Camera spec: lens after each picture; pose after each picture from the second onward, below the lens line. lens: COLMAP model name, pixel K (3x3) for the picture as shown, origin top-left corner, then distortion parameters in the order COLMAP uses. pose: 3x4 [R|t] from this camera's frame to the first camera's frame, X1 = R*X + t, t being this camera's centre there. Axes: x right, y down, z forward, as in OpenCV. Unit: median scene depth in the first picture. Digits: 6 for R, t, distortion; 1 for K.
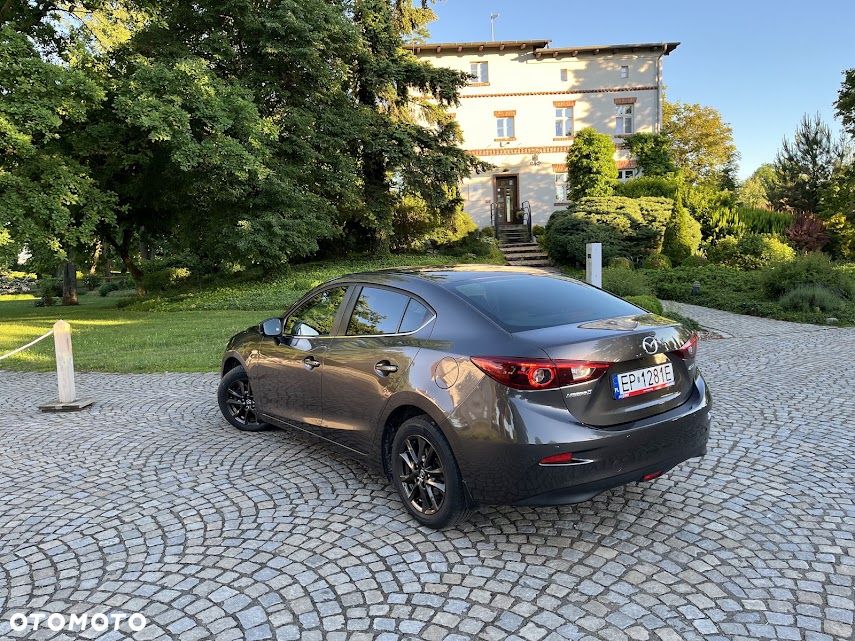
lens RADIAL K [[646.8, 0, 426.0], [0, 646.8, 320.8], [0, 0, 1]] dist [0.067619, -0.092981]
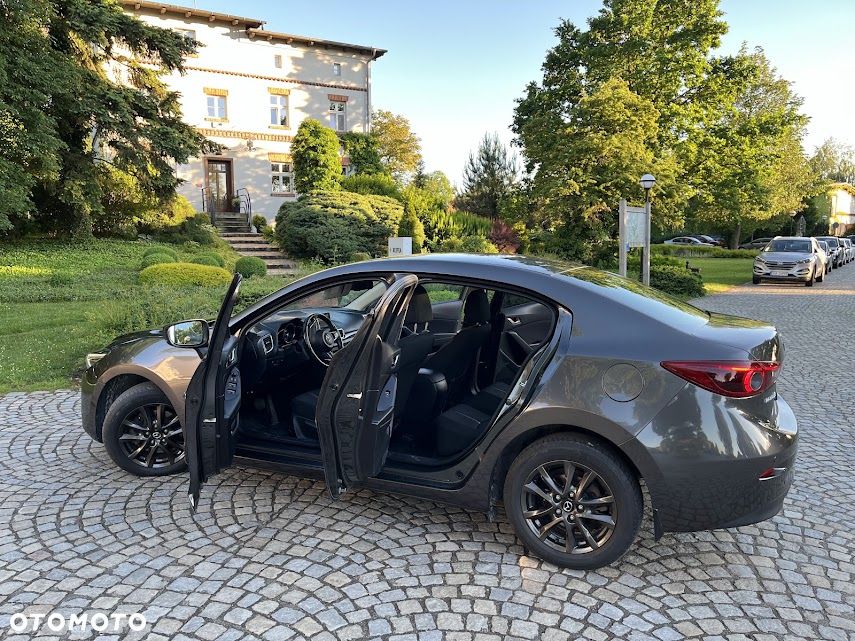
lens RADIAL K [[646.8, 0, 419.8], [0, 646.8, 324.4], [0, 0, 1]] dist [0.067619, -0.092981]
pose [[0.883733, -0.016627, 0.467696, -0.076359], [0.009136, 0.999791, 0.018281, -0.002002], [-0.467903, -0.011882, 0.883700, 0.048368]]
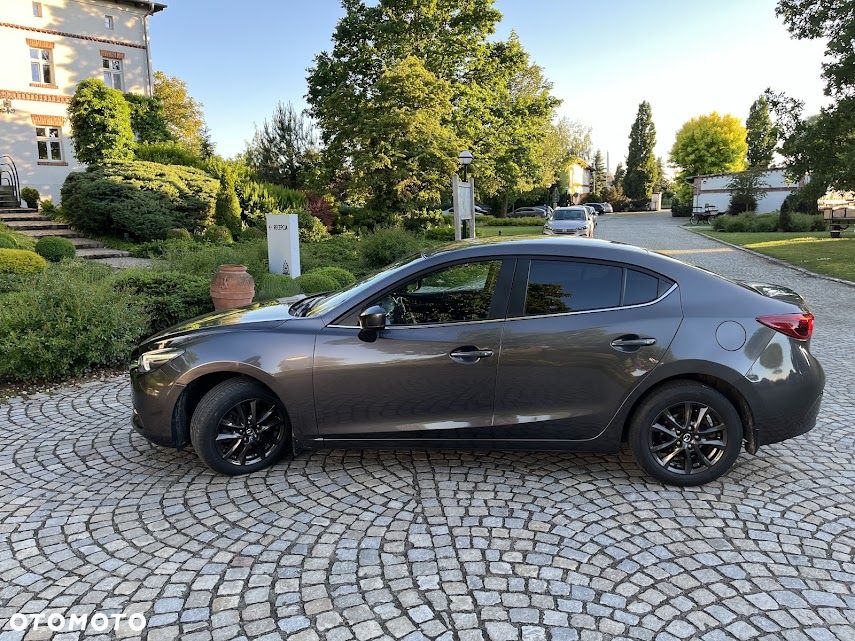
lens RADIAL K [[646.8, 0, 427.8], [0, 646.8, 320.3], [0, 0, 1]] dist [0.067619, -0.092981]
pose [[0.659932, -0.093278, 0.745513, -0.142727], [0.062316, 0.995640, 0.069411, -0.006774], [-0.748737, 0.000651, 0.662867, 0.085222]]
